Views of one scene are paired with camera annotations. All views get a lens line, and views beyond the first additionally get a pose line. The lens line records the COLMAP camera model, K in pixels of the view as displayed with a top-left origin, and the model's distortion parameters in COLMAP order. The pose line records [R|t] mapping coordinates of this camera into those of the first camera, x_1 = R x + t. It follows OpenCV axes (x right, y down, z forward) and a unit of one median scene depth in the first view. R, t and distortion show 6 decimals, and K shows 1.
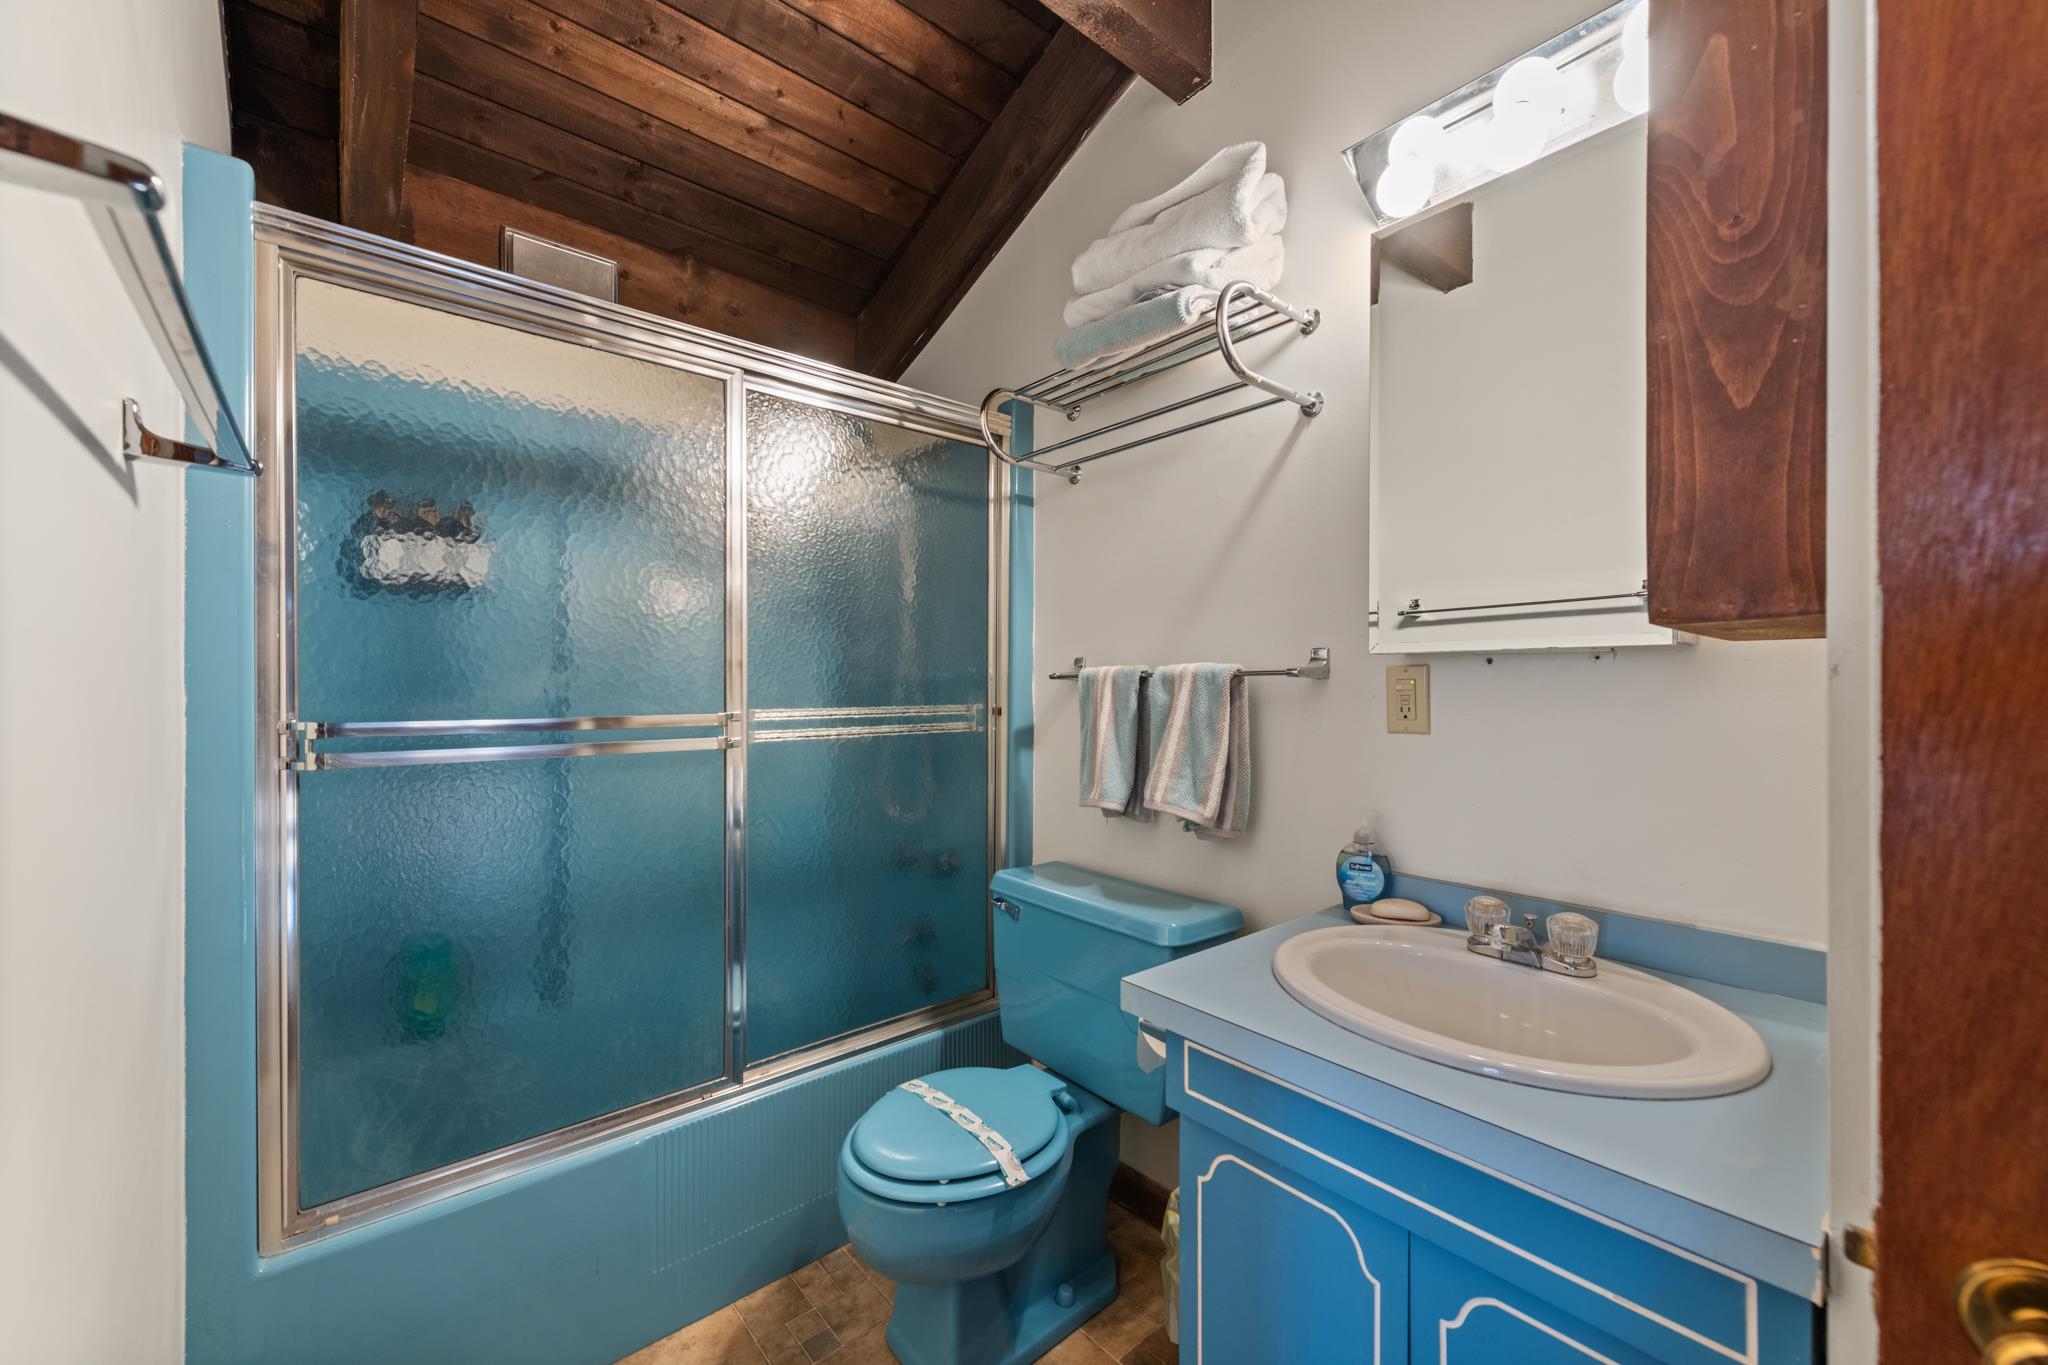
lens RADIAL K [[800.7, 0, 1036.4], [0, 800.7, 687.3], [0, 0, 1]] dist [0.014331, -0.004130]
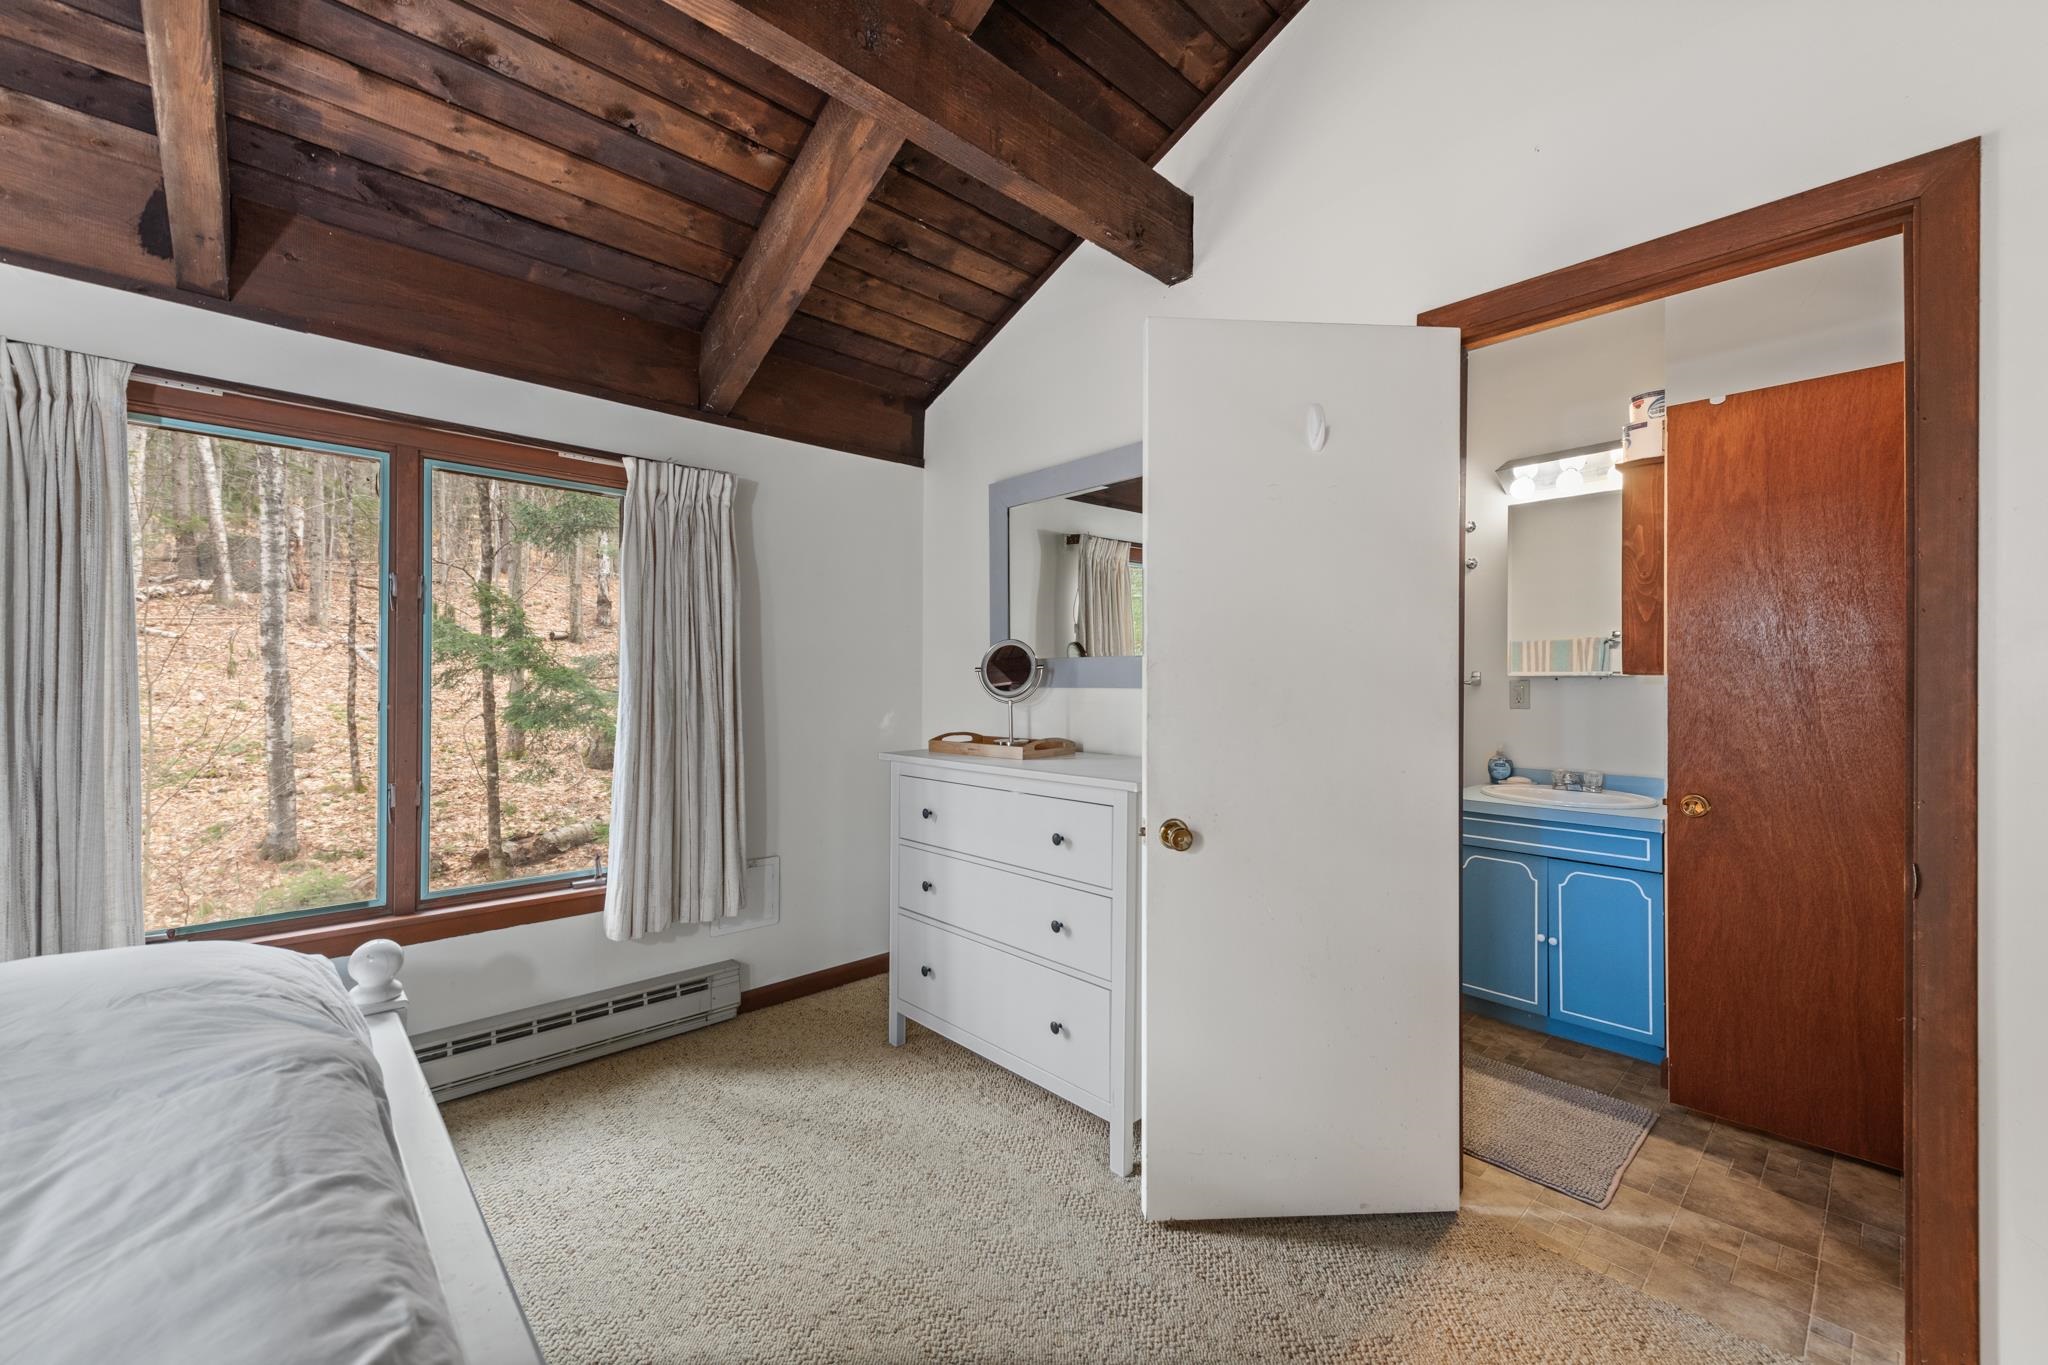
lens RADIAL K [[800.7, 0, 1014.2], [0, 800.7, 679.9], [0, 0, 1]] dist [0.014331, -0.004130]
pose [[0.999722, 0.006681, 0.022622, -1.139131], [-0.006558, 0.999963, -0.005483, -0.009285], [-0.022657, 0.005333, 0.999729, -1.420924]]
